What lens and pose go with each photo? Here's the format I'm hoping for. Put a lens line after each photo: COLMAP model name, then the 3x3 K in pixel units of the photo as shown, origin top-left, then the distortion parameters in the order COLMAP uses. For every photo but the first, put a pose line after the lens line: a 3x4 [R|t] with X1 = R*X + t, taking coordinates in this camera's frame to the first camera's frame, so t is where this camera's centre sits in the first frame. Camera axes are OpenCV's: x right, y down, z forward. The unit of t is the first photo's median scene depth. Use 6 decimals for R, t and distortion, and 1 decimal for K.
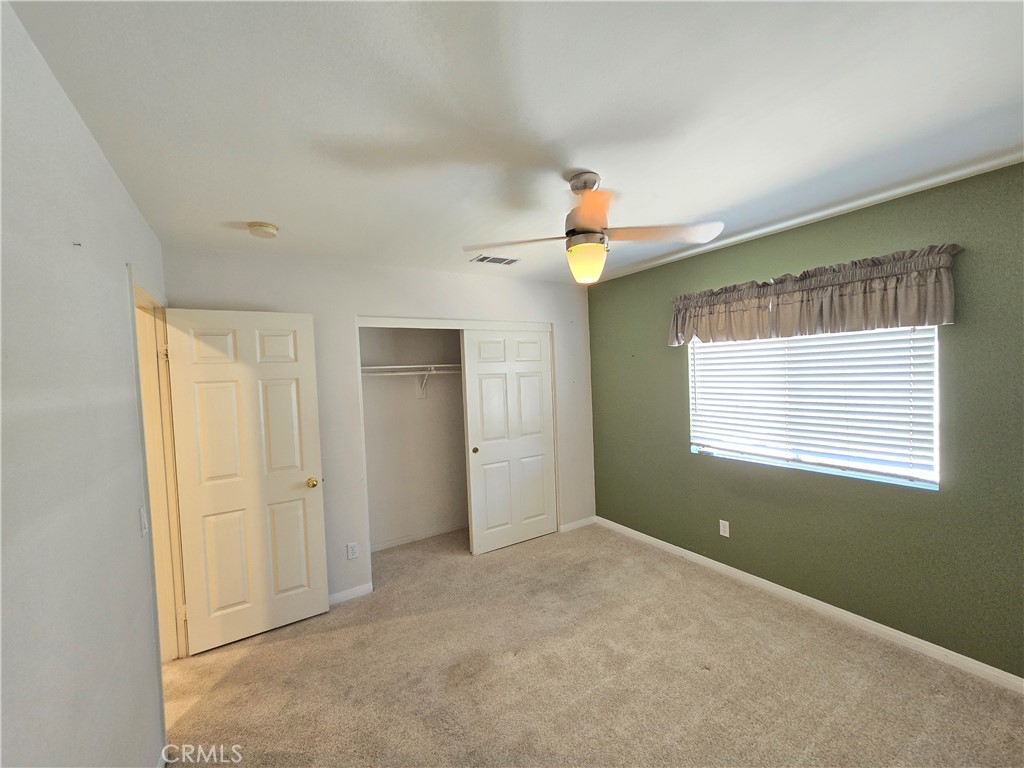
lens RADIAL K [[419.0, 0, 512.0], [0, 419.0, 384.9], [0, 0, 1]] dist [0.003098, -0.000272]
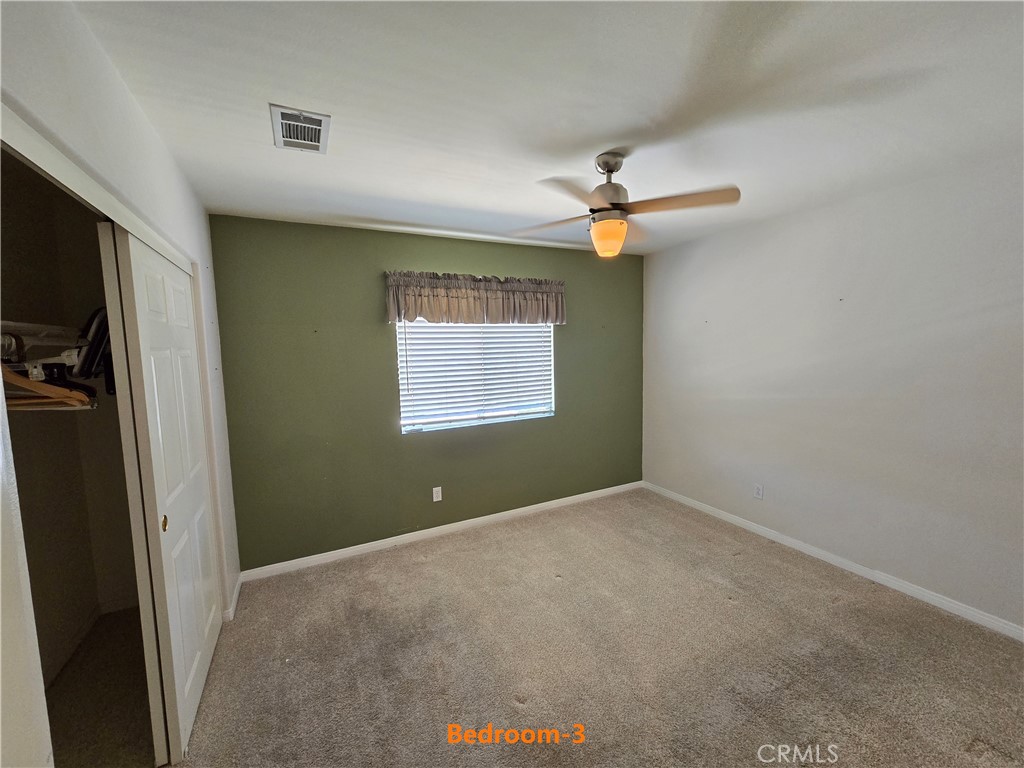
lens RADIAL K [[419.0, 0, 516.1], [0, 419.0, 382.7], [0, 0, 1]] dist [0.003098, -0.000272]
pose [[0.089242, -0.048543, 0.994826, -0.584964], [0.057214, 0.997412, 0.043536, 0.016150], [-0.994365, 0.053033, 0.091788, 0.720218]]
